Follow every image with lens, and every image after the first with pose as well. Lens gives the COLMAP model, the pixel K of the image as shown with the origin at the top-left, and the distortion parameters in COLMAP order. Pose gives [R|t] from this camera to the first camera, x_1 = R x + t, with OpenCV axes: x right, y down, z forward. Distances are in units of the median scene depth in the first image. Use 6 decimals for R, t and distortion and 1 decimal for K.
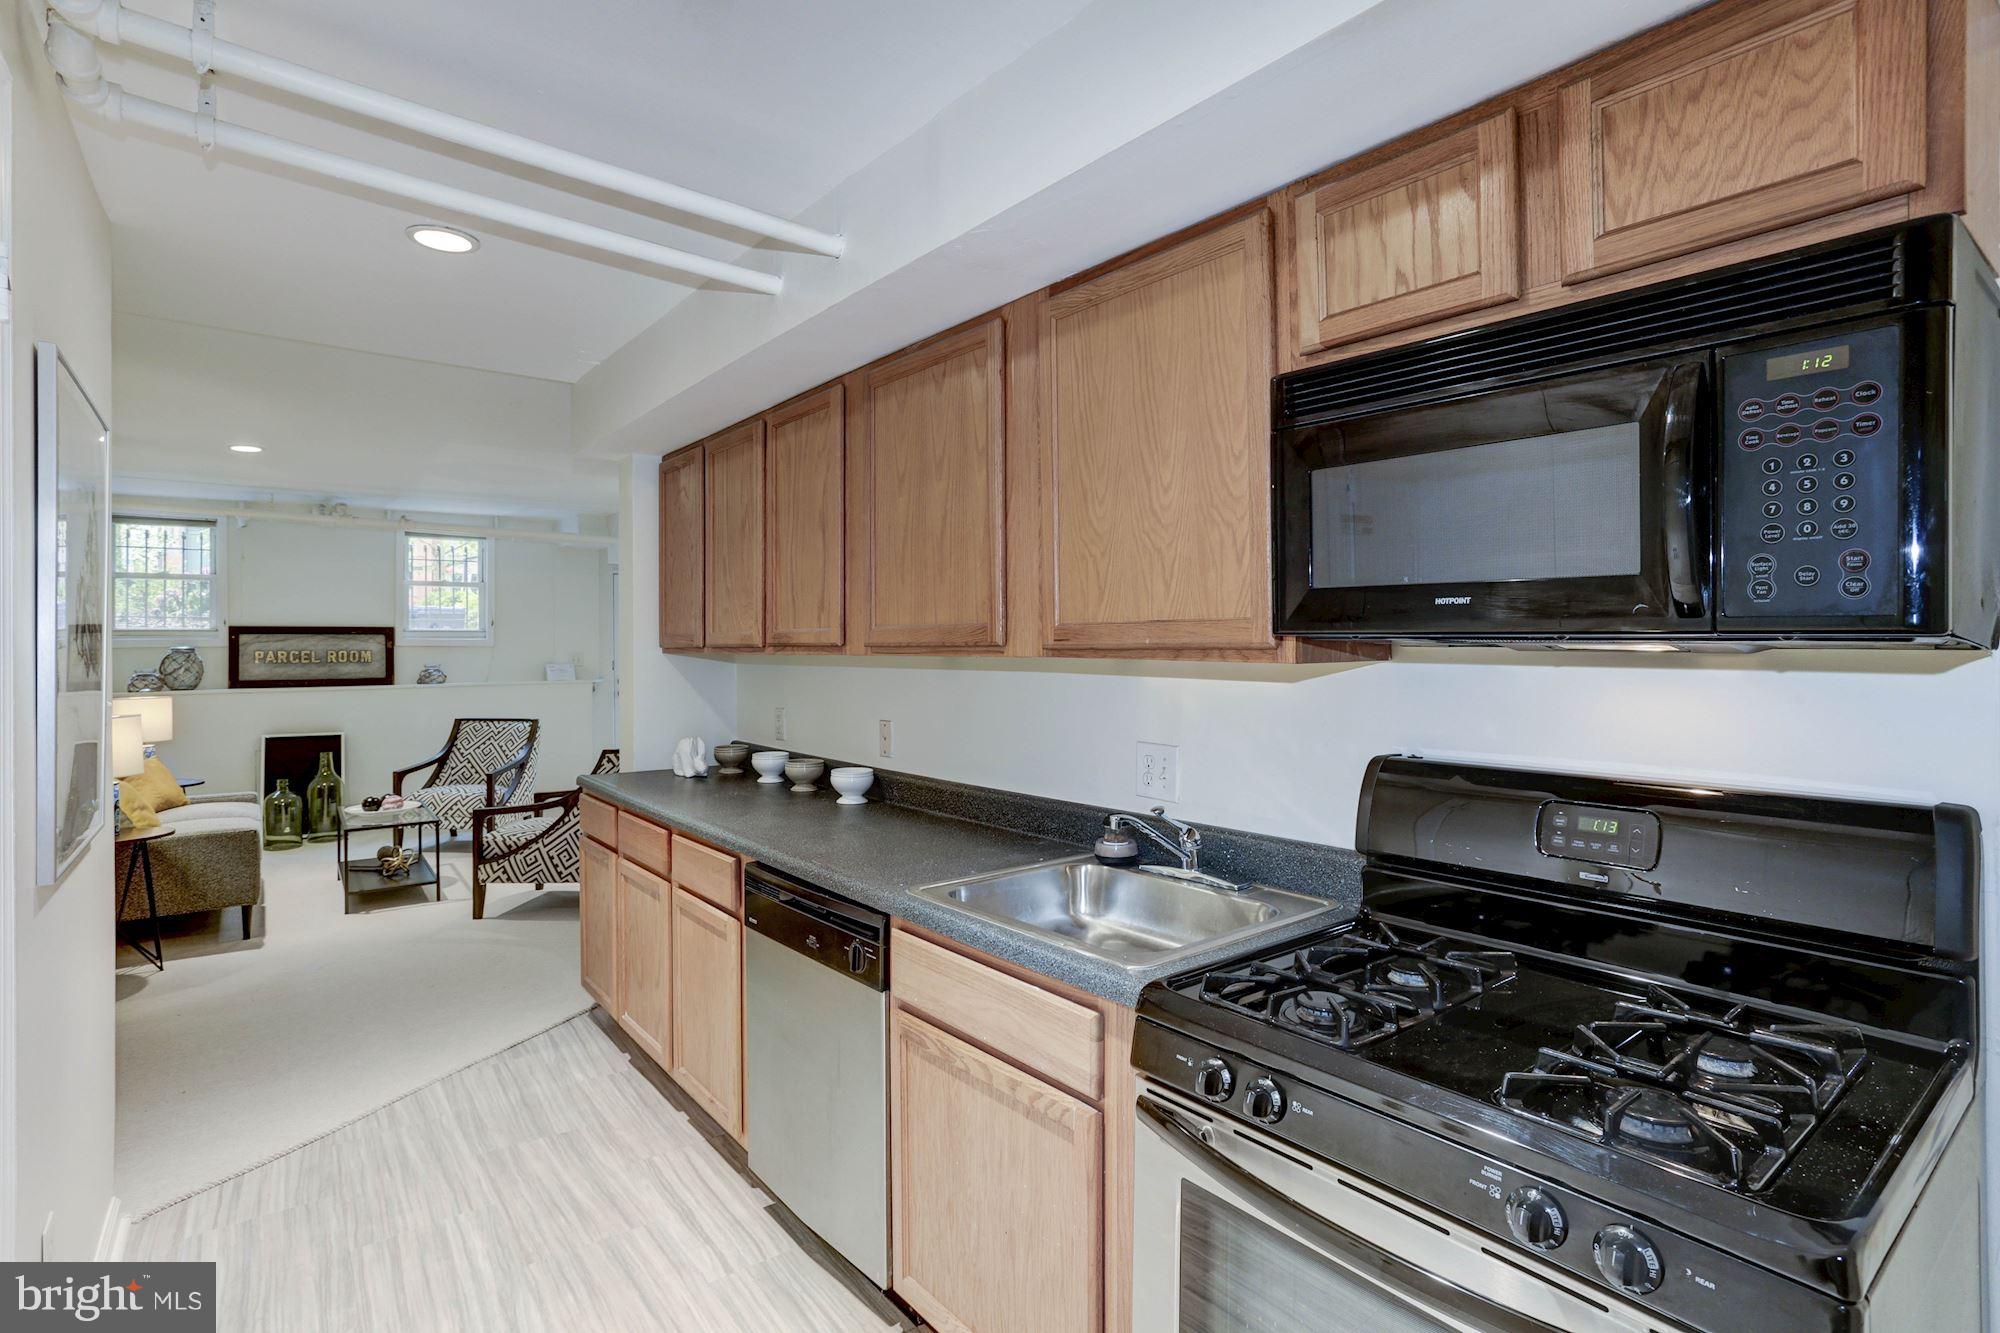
lens RADIAL K [[989.8, 0, 1022.6], [0, 989.8, 637.3], [0, 0, 1]] dist [-0.034804, 0.013392]
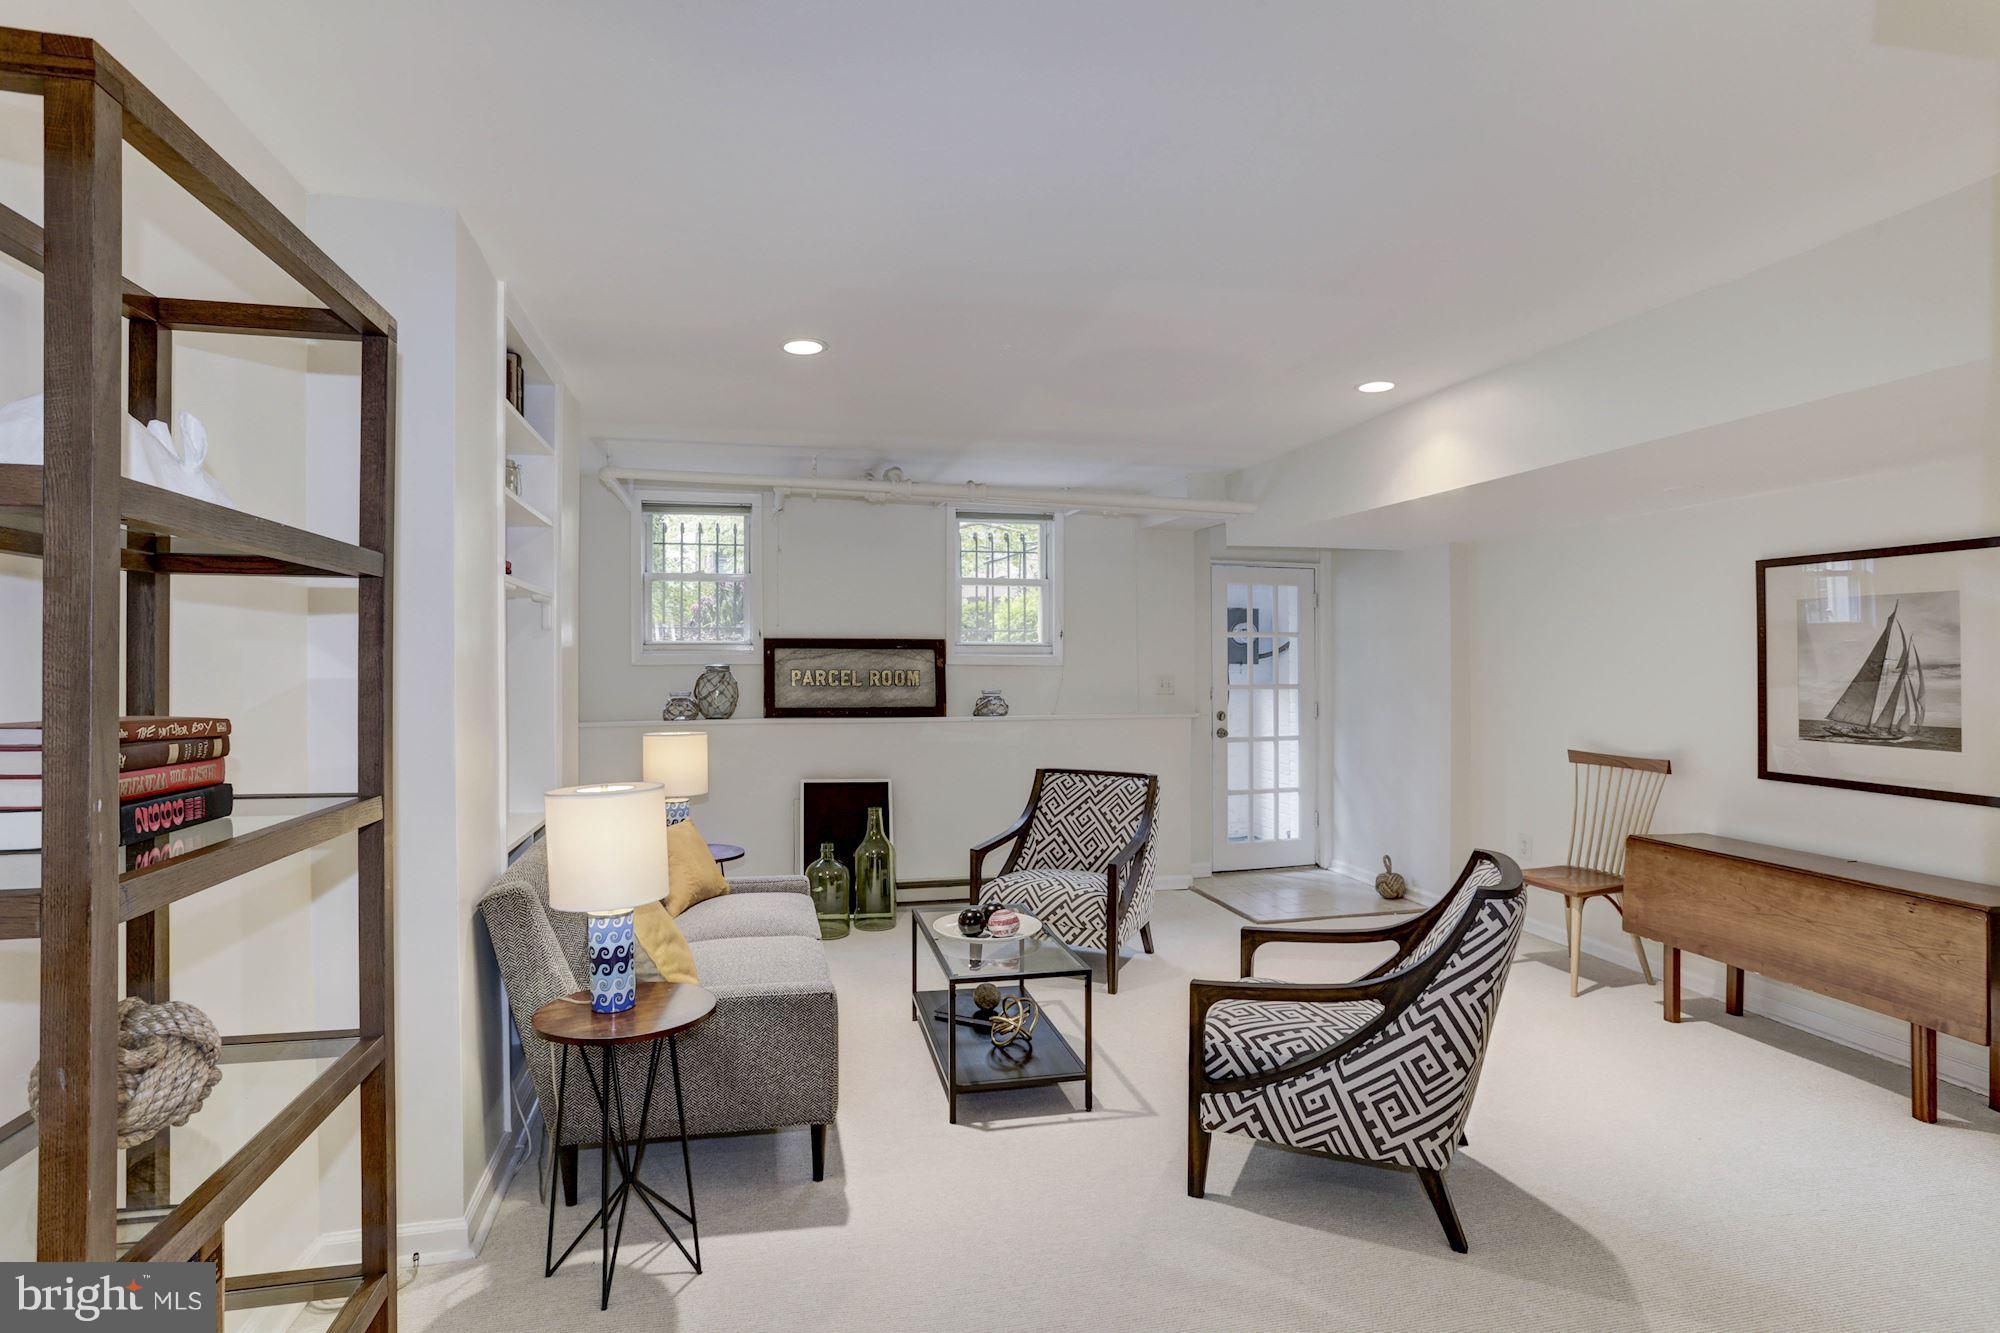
lens RADIAL K [[989.8, 0, 1001.4], [0, 989.8, 664.3], [0, 0, 1]] dist [-0.034804, 0.013392]
pose [[0.910963, 0.002061, -0.412482, -0.315941], [-0.001286, 0.999997, 0.002157, 0.007702], [0.412485, -0.001434, 0.910963, 0.355742]]
